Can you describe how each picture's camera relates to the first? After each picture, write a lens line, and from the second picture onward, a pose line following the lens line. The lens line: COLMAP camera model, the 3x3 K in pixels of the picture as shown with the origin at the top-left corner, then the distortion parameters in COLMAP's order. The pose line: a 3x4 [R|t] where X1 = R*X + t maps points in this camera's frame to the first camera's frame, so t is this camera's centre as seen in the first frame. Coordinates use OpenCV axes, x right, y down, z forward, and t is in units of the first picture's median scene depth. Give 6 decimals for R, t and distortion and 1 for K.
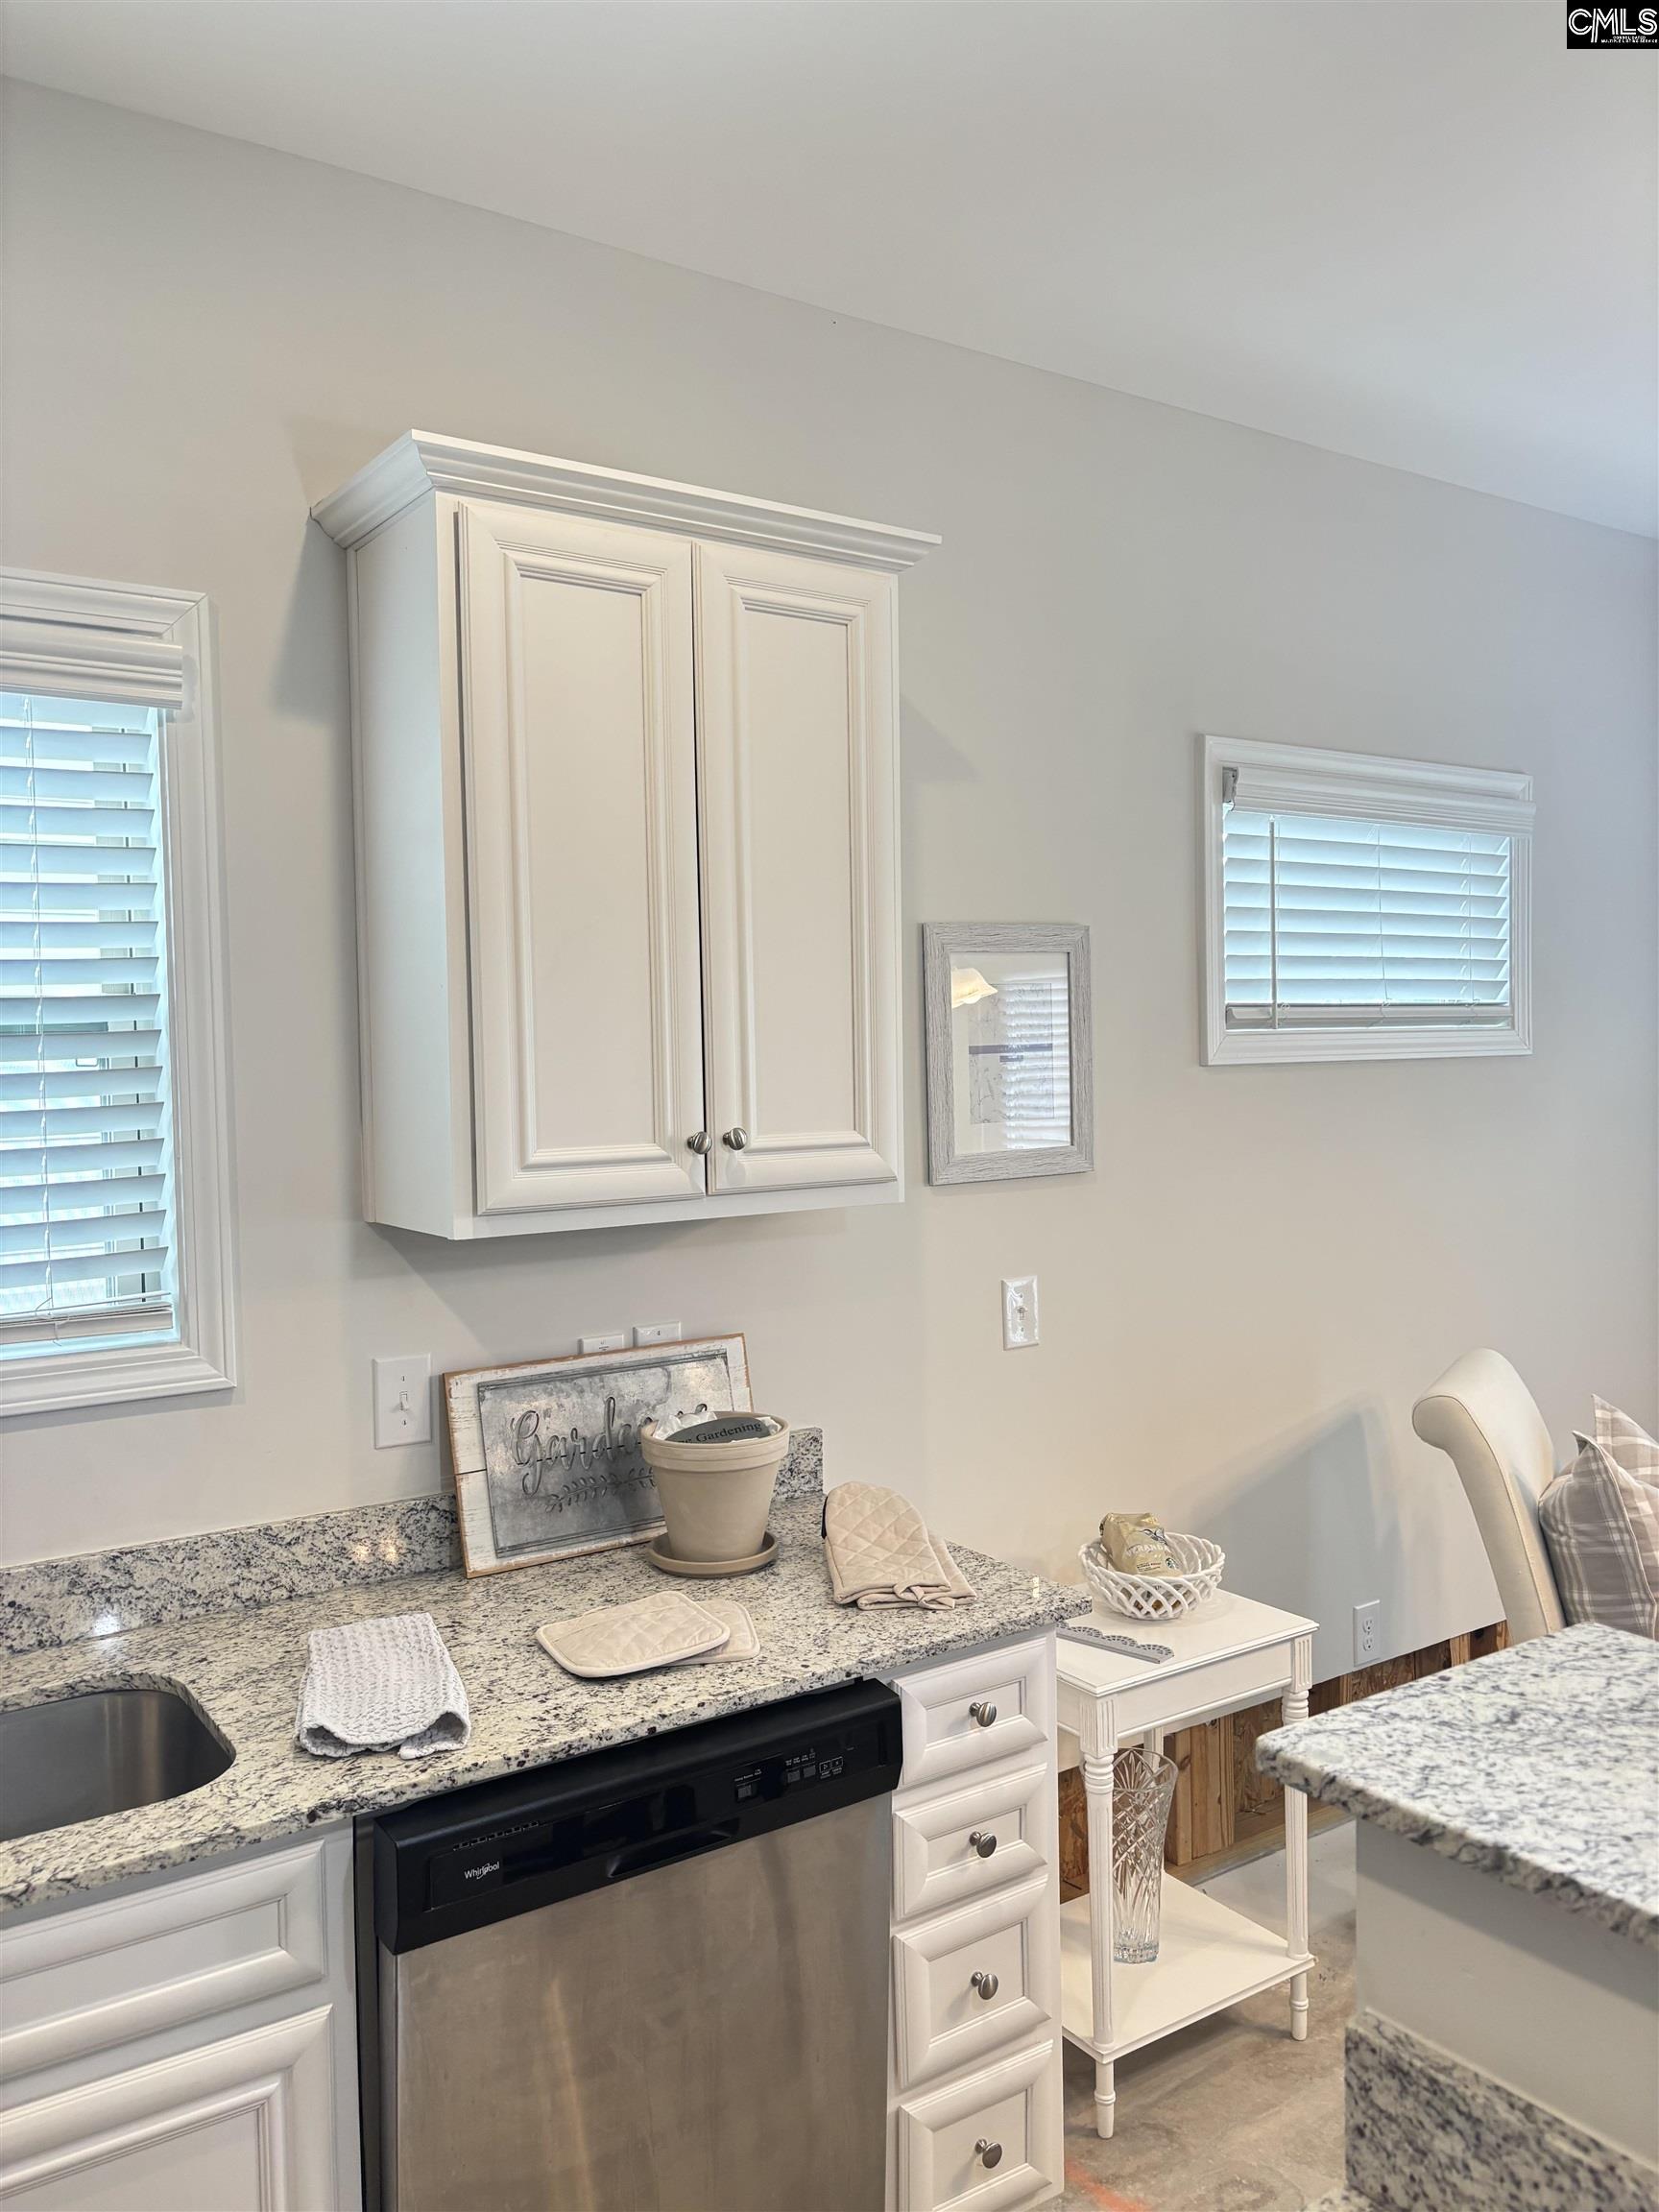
lens RADIAL K [[1660.3, 0, 829.5], [0, 1660.3, 1106.0], [0, 0, 1]] dist [0.051454, -0.049865]
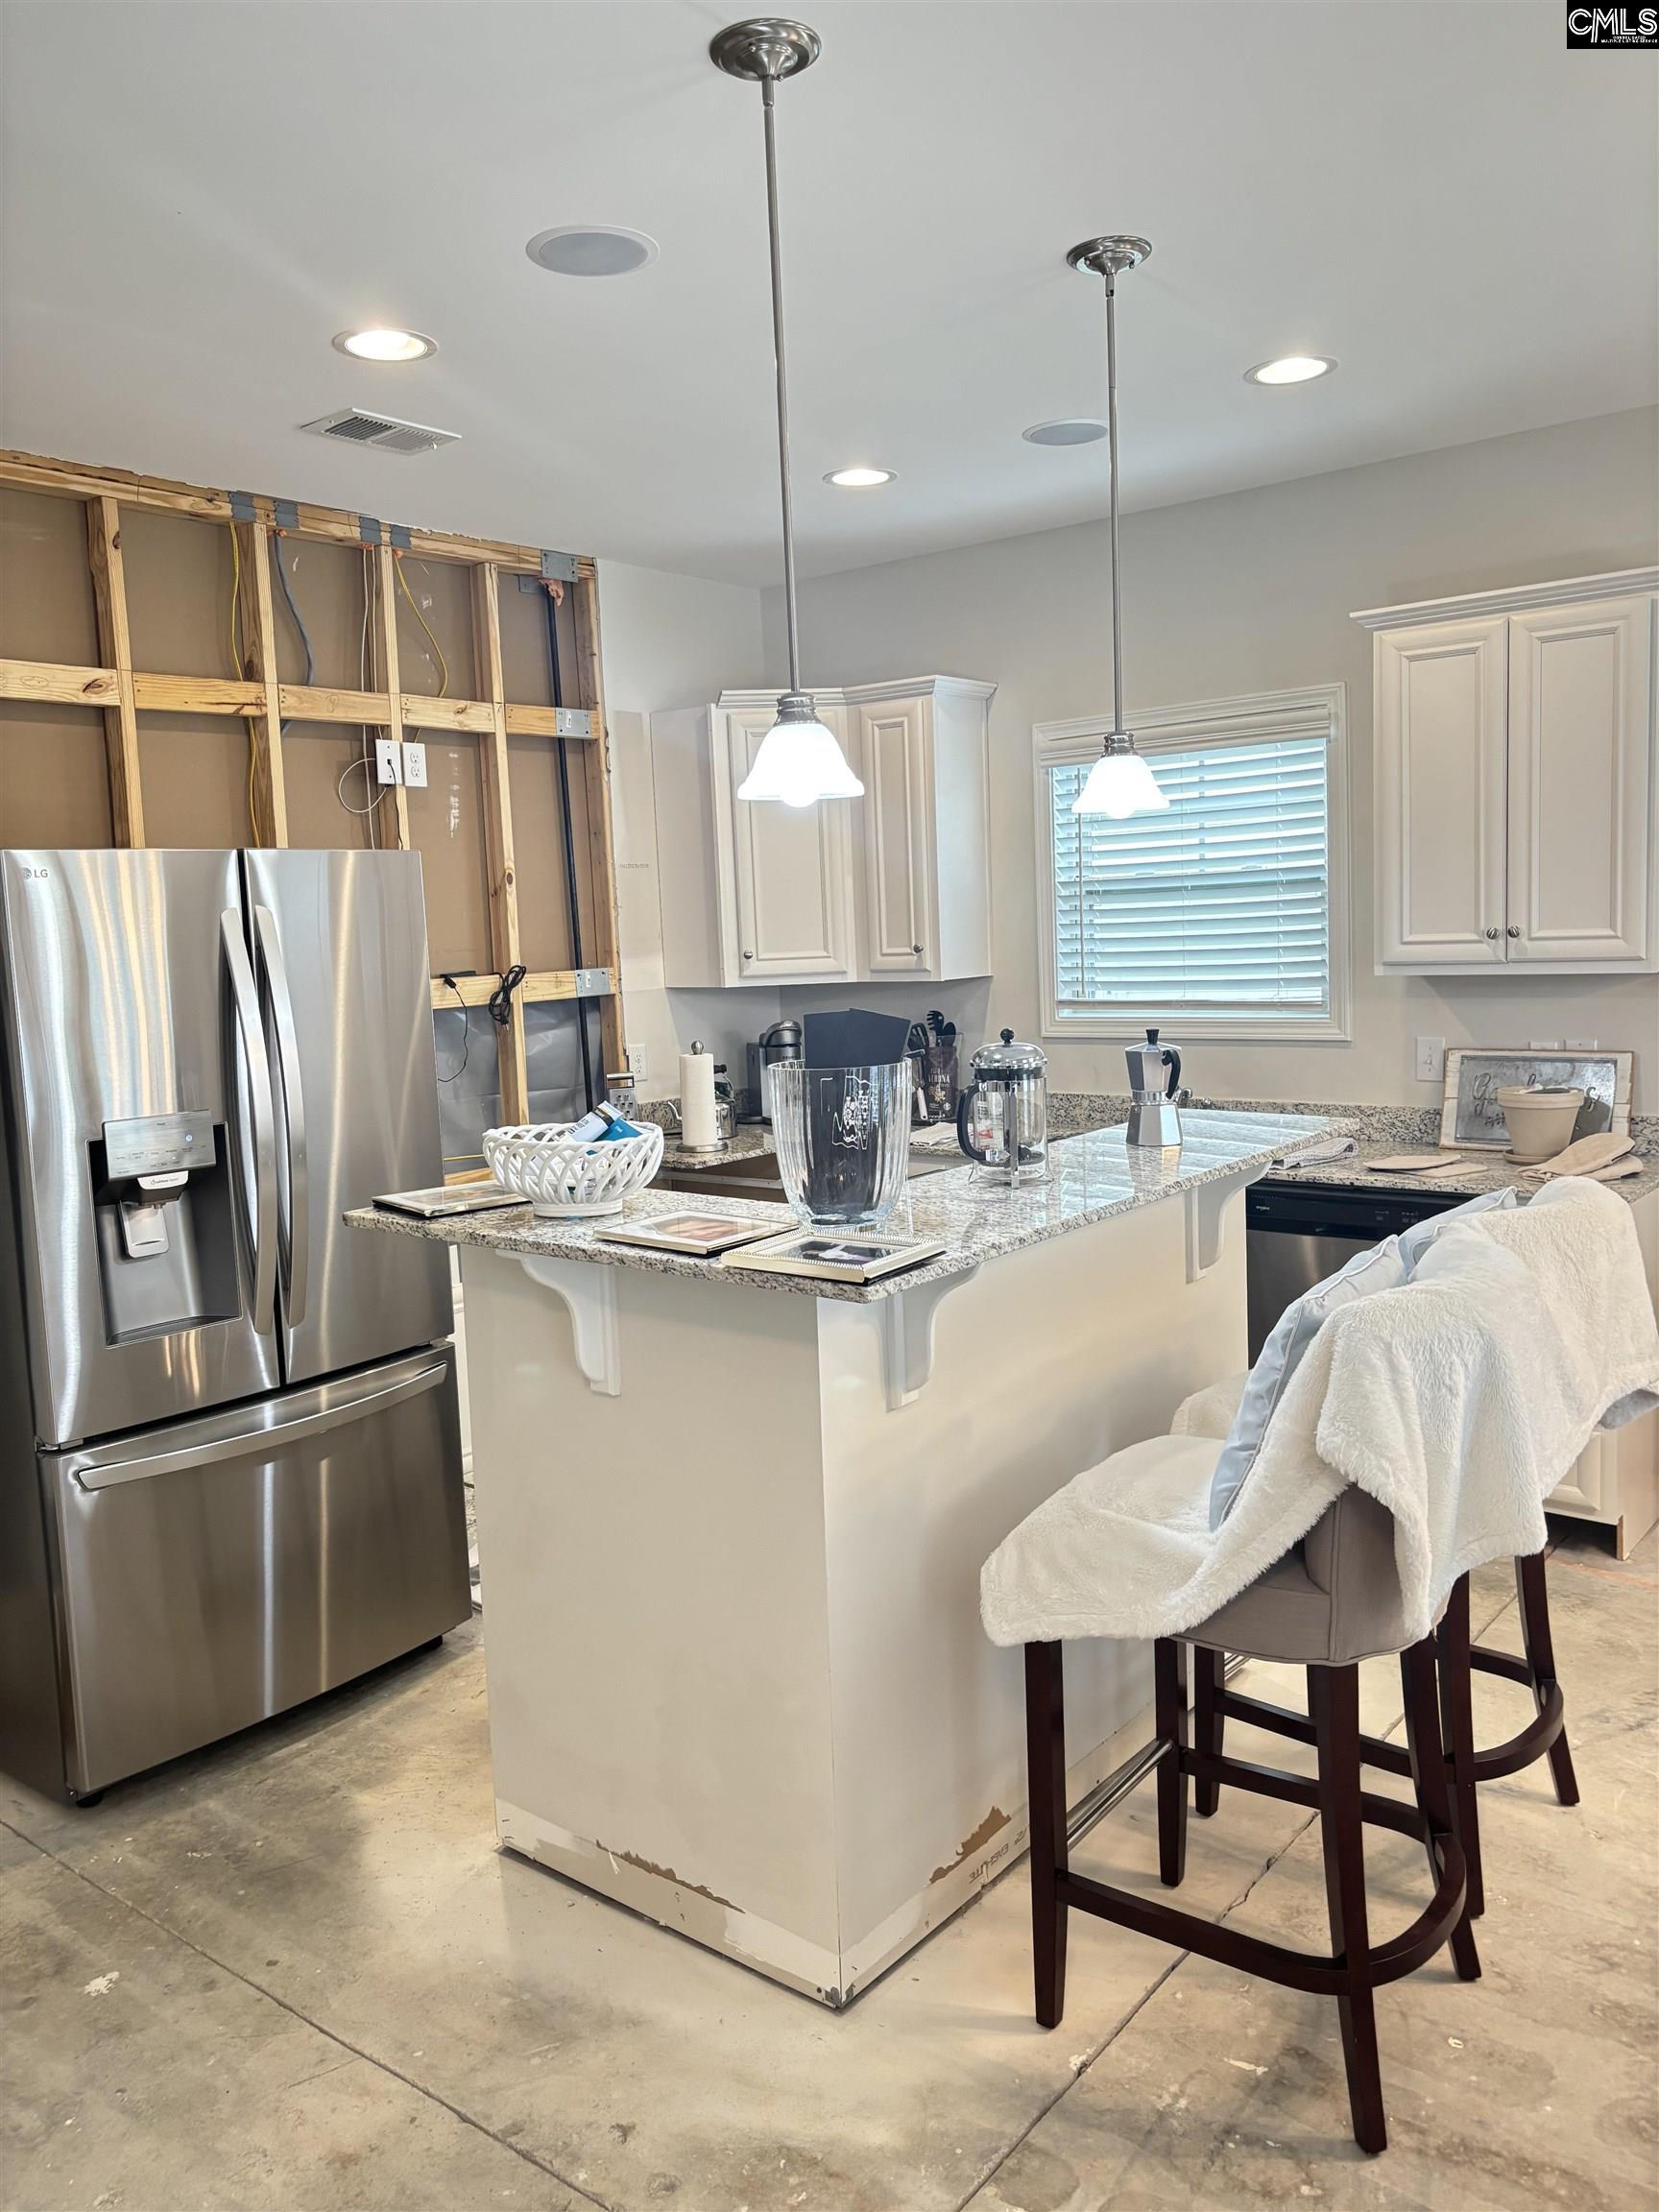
lens RADIAL K [[1682.6, 0, 822.2], [0, 1682.6, 1096.0], [0, 0, 1]] dist [0.061754, -0.069642]
pose [[0.286328, 0.105759, -0.952277, 1.620117], [0.003380, 0.993772, 0.111383, -0.013601], [0.958126, -0.035110, 0.284187, -0.320591]]
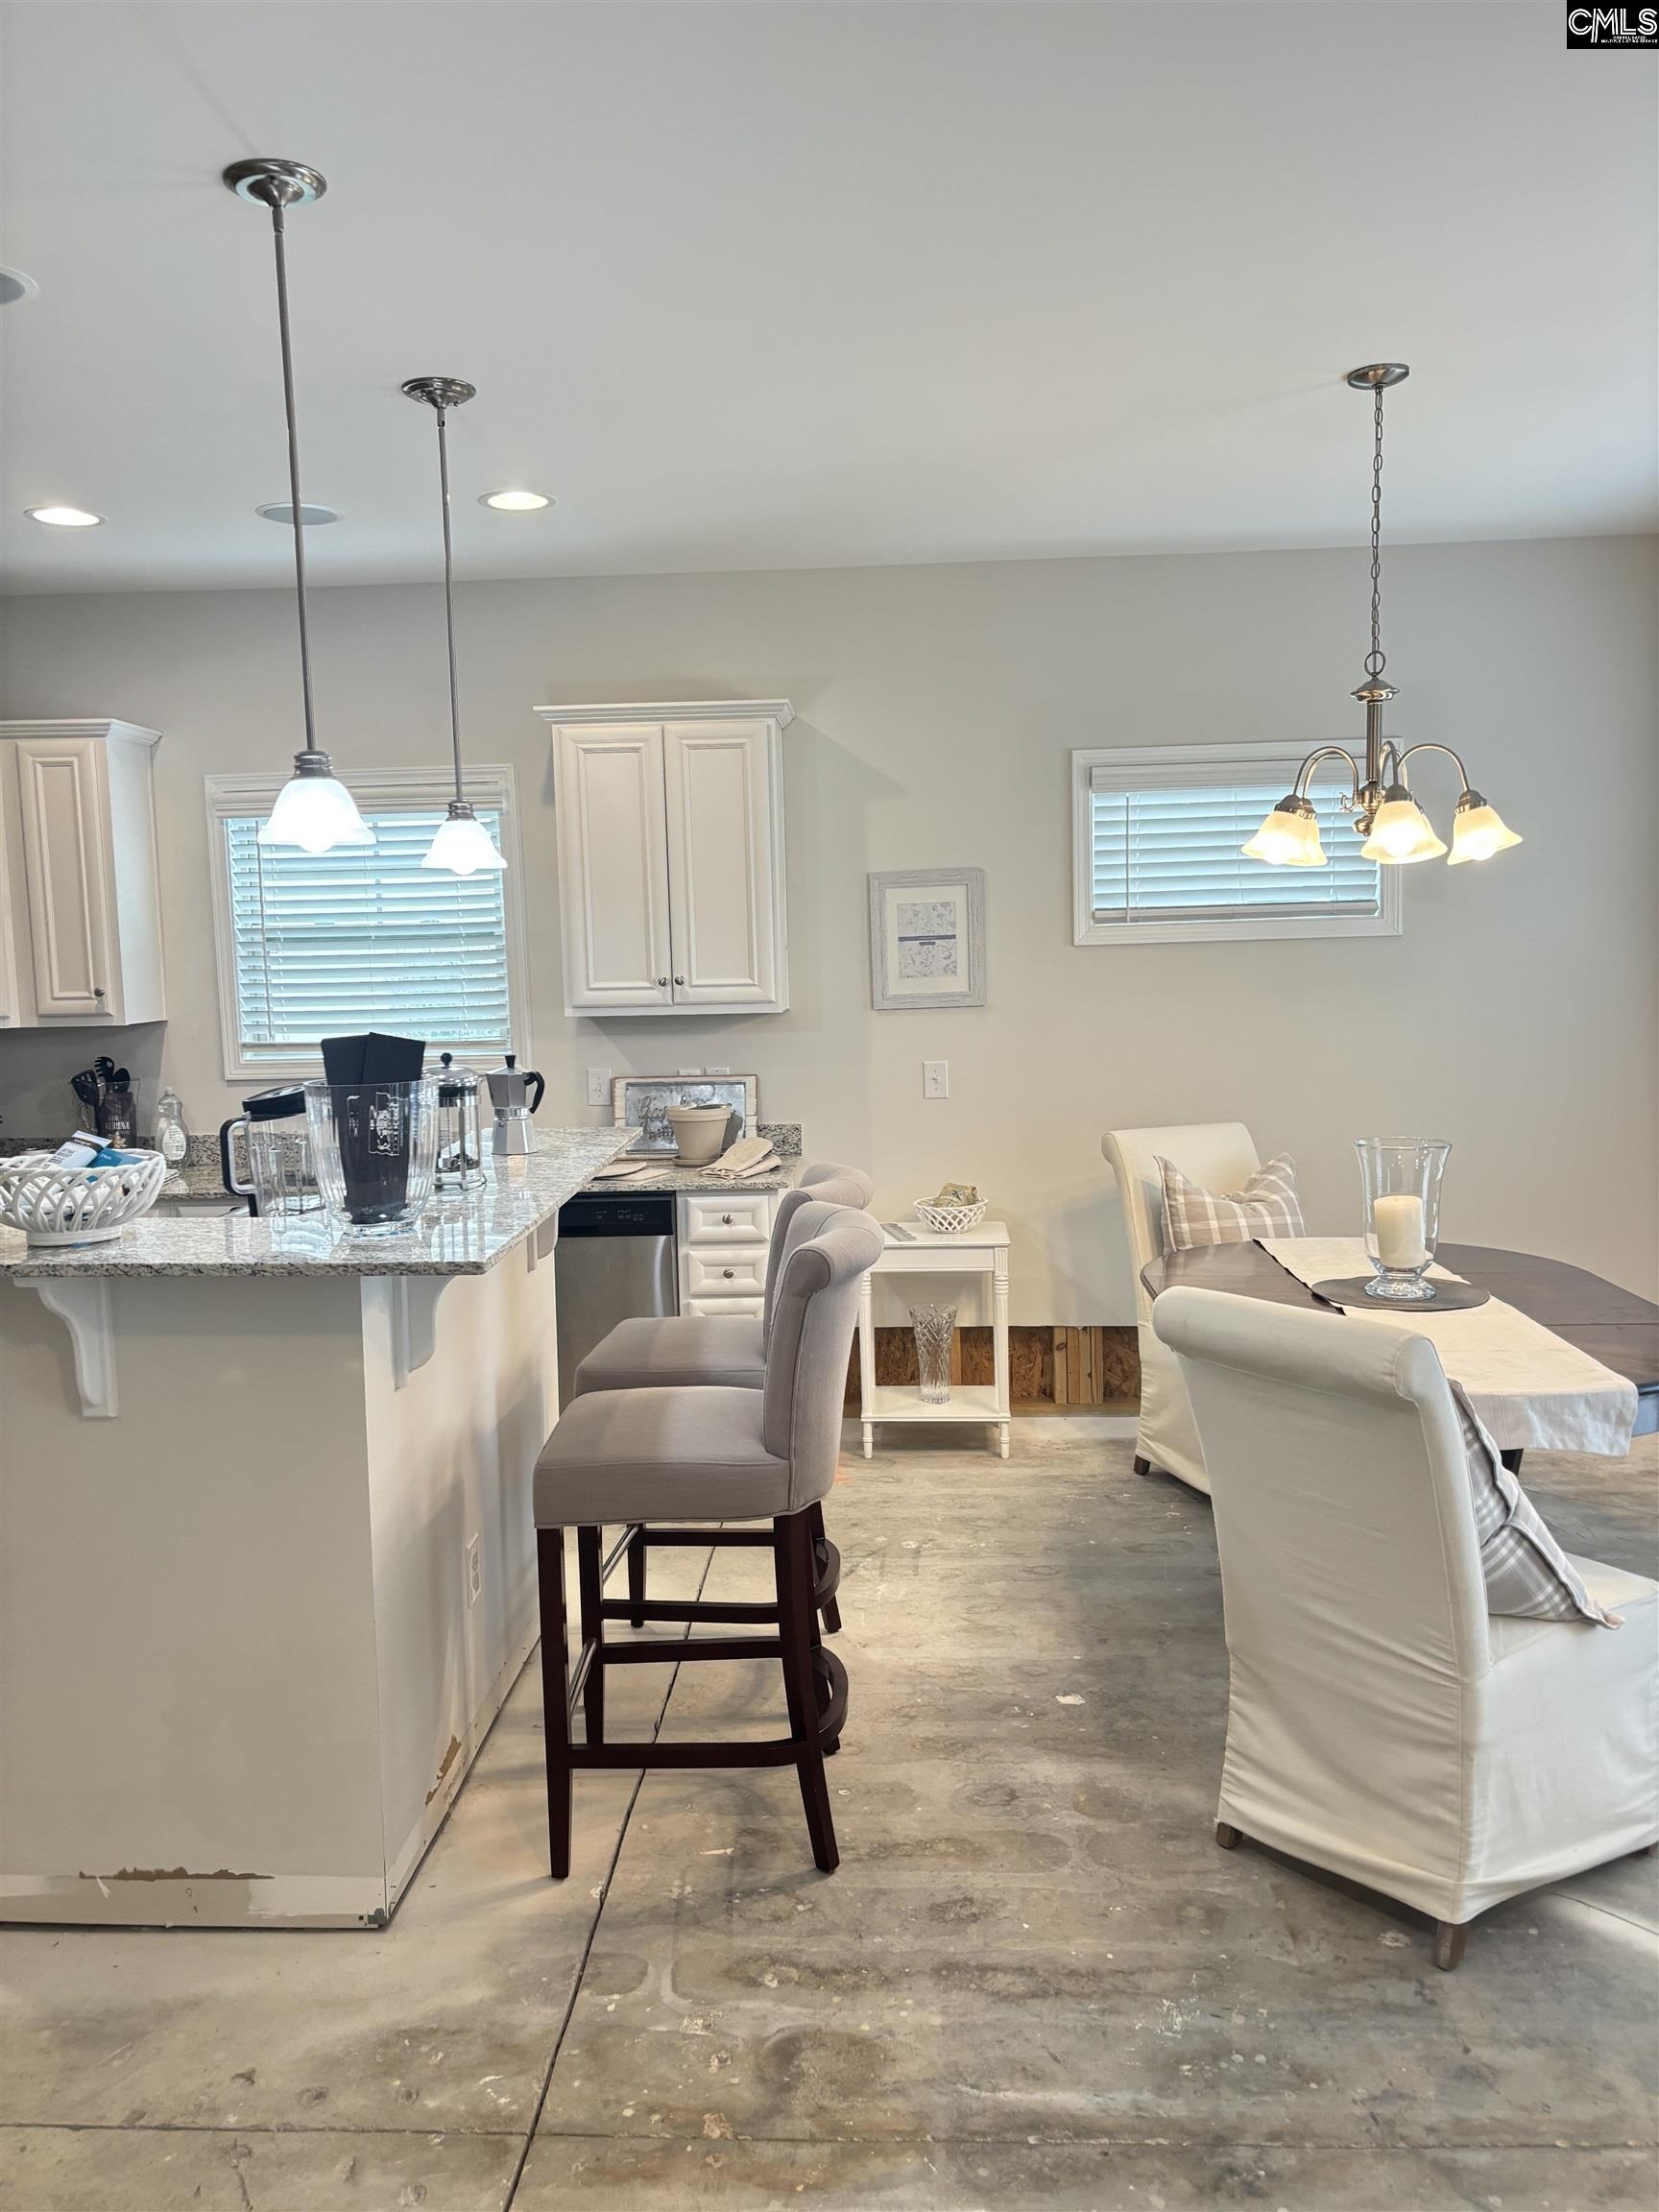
lens RADIAL K [[1681.9, 0, 824.3], [0, 1681.9, 1118.9], [0, 0, 1]] dist [0.055390, -0.066490]
pose [[0.794188, 0.061523, -0.604550, 1.598002], [-0.009520, 0.995999, 0.088854, 0.001613], [0.607598, -0.064811, 0.791596, -0.792194]]
